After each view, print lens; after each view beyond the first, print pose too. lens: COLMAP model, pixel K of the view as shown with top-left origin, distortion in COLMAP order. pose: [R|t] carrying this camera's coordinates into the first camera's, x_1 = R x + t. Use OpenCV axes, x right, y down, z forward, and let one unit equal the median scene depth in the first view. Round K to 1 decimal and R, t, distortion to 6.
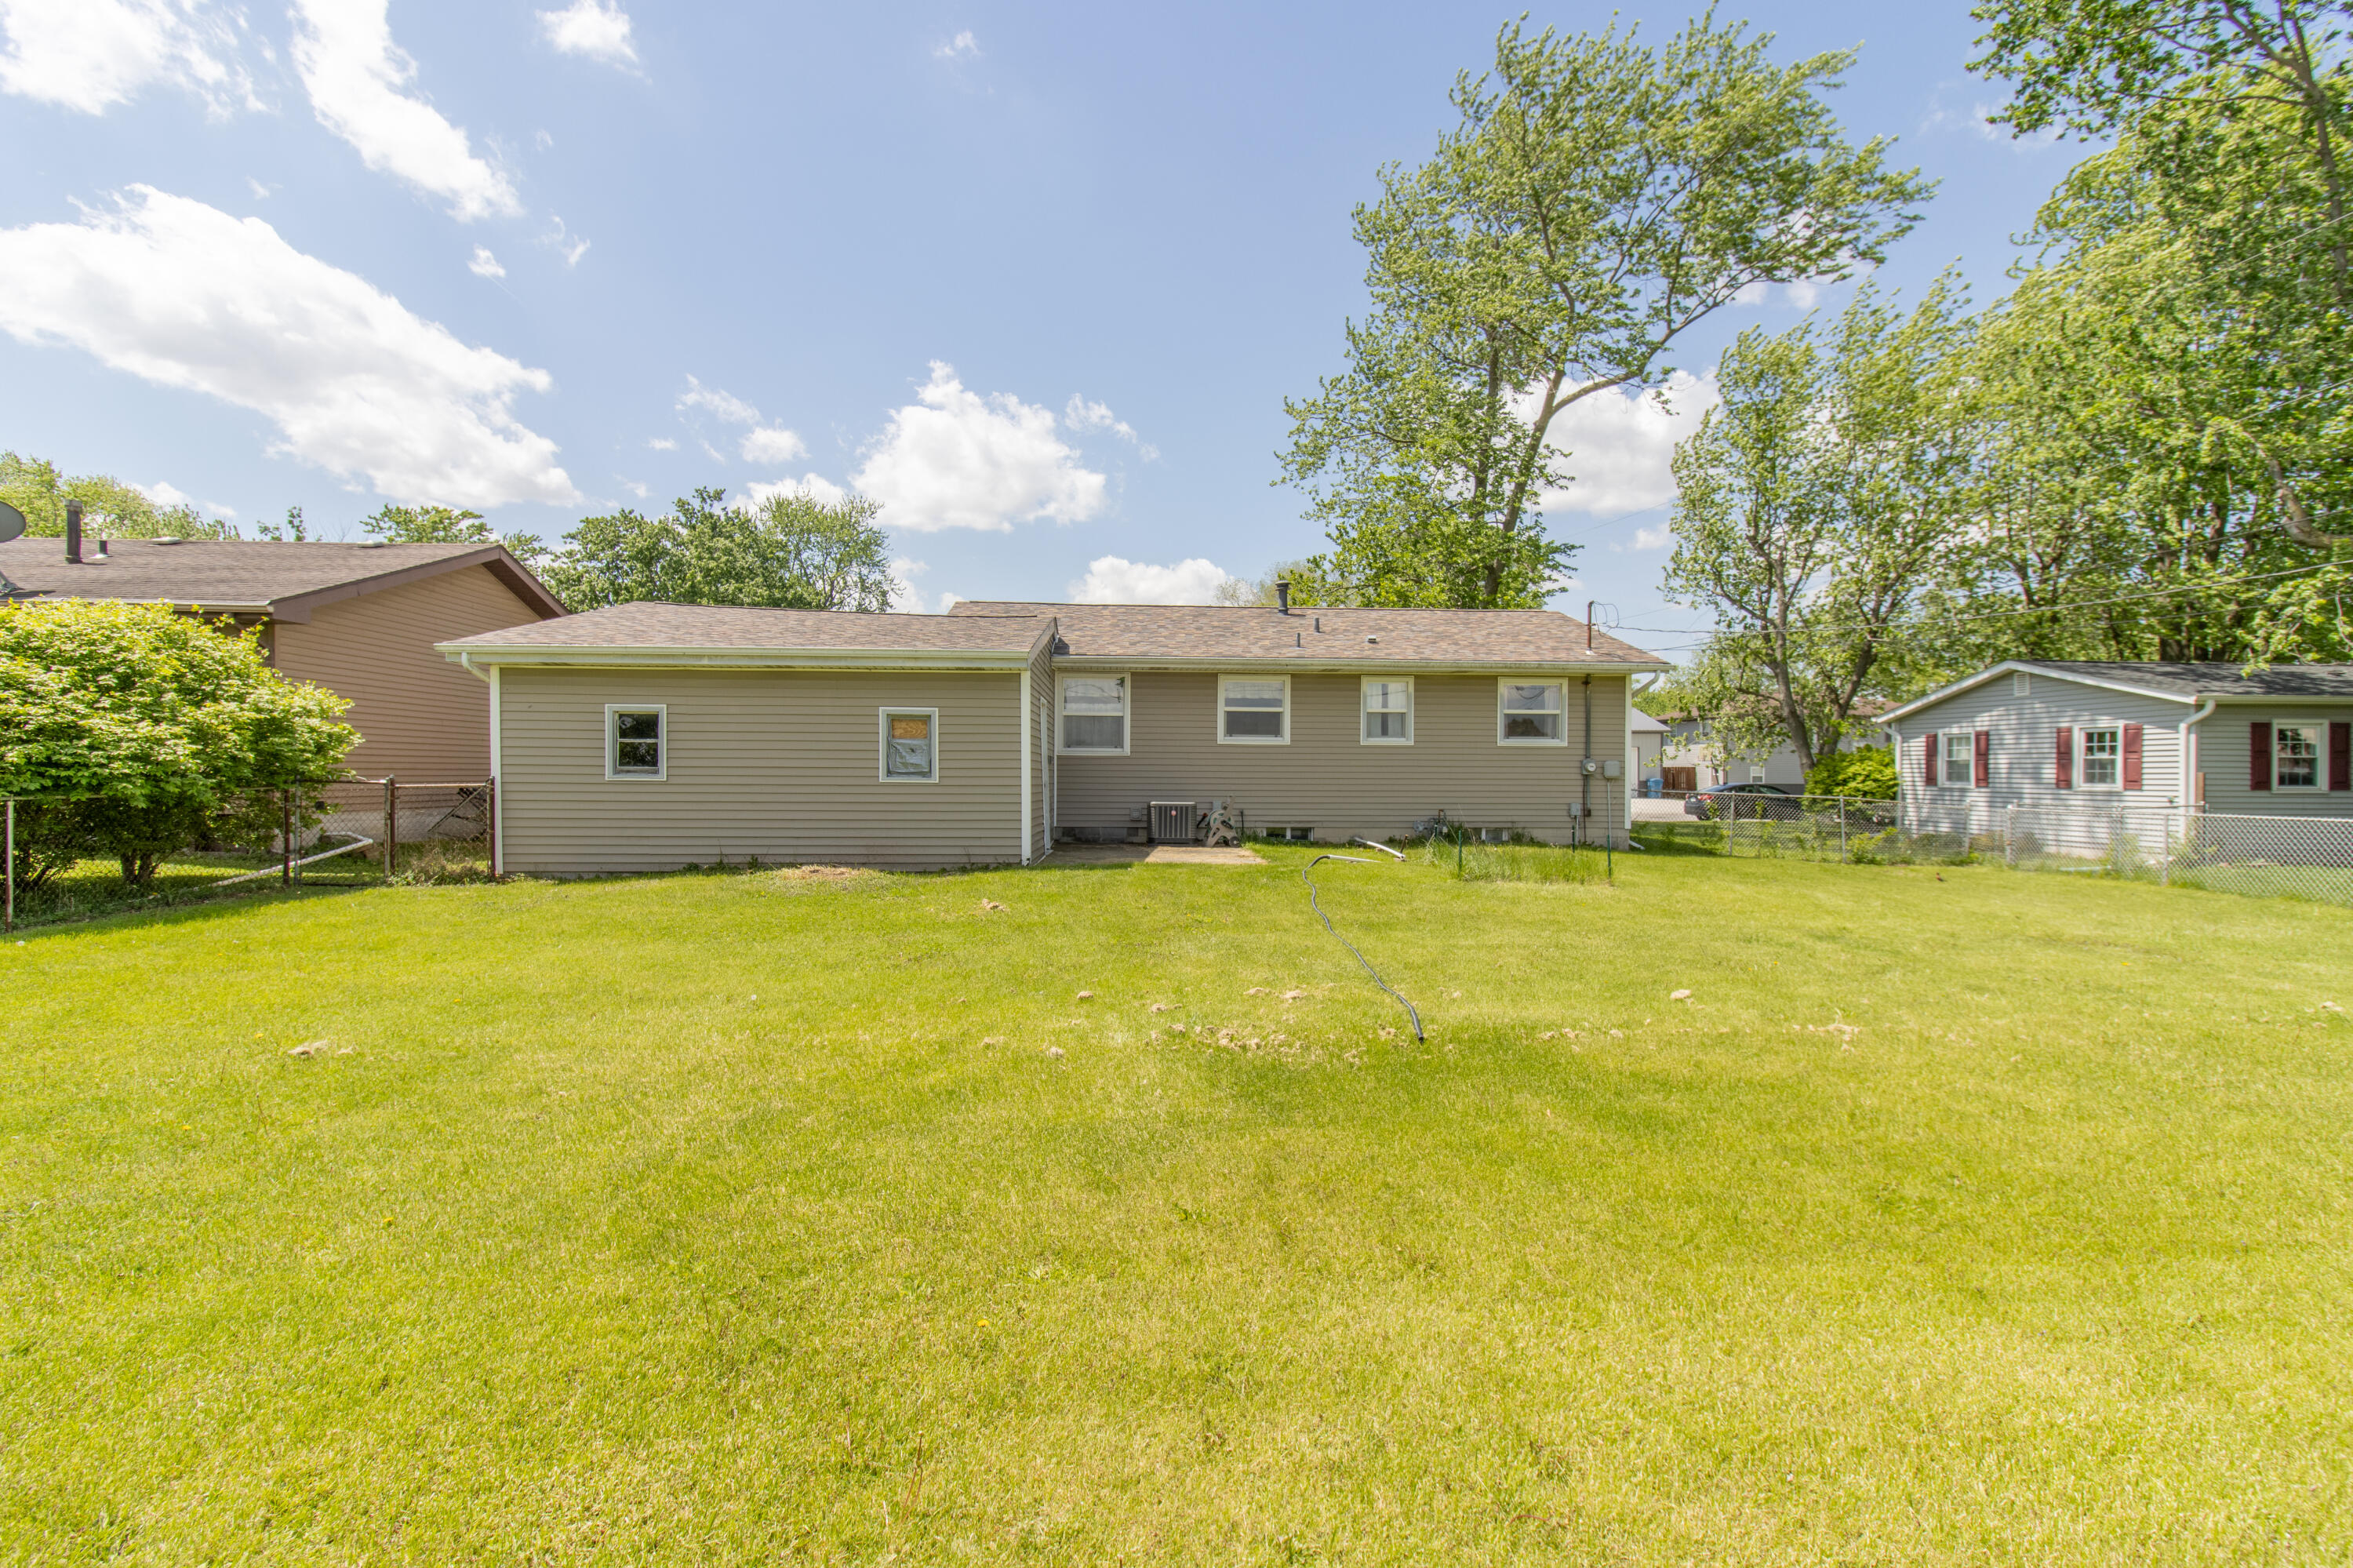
lens RADIAL K [[1017.0, 0, 1209.1], [0, 1017.0, 751.3], [0, 0, 1]] dist [0.000482, 0.000279]
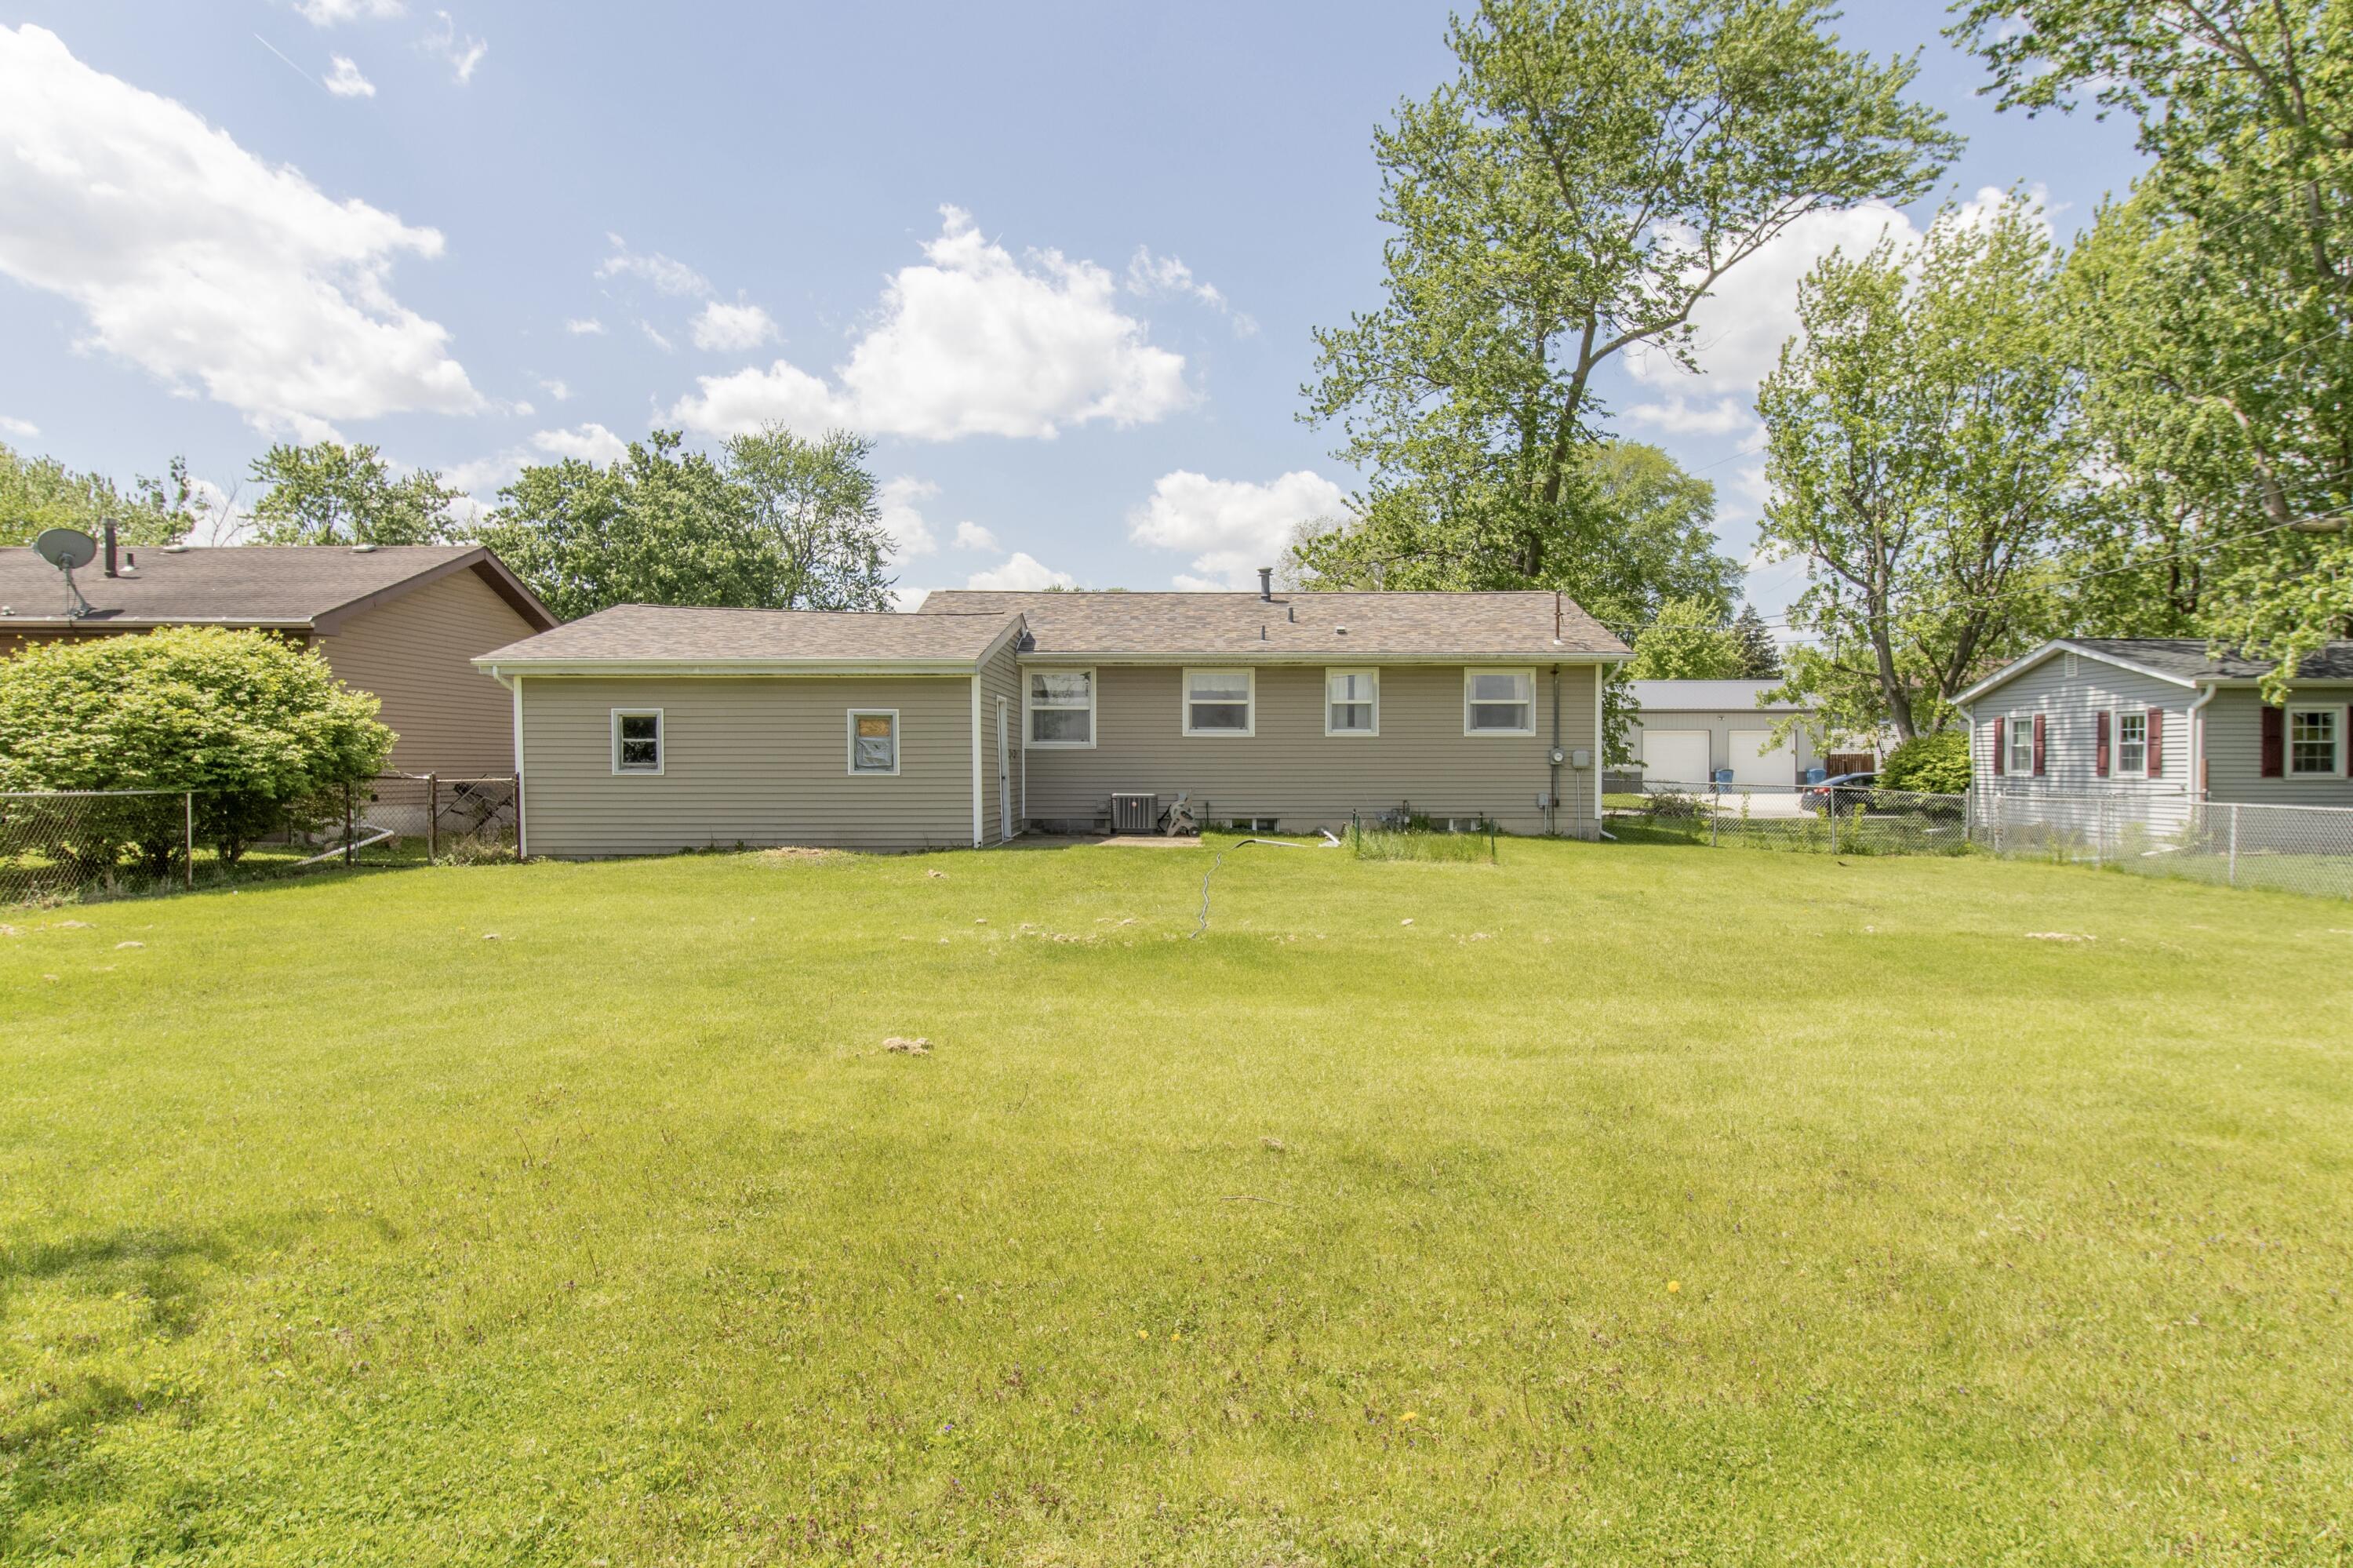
lens RADIAL K [[1113.3, 0, 1170.6], [0, 1113.3, 769.8], [0, 0, 1]] dist [-0.000019, 0.000480]
pose [[0.999123, -0.005757, -0.041474, 0.042688], [0.006803, 0.999661, 0.025129, -0.002112], [0.041315, -0.025389, 0.998824, -0.110711]]
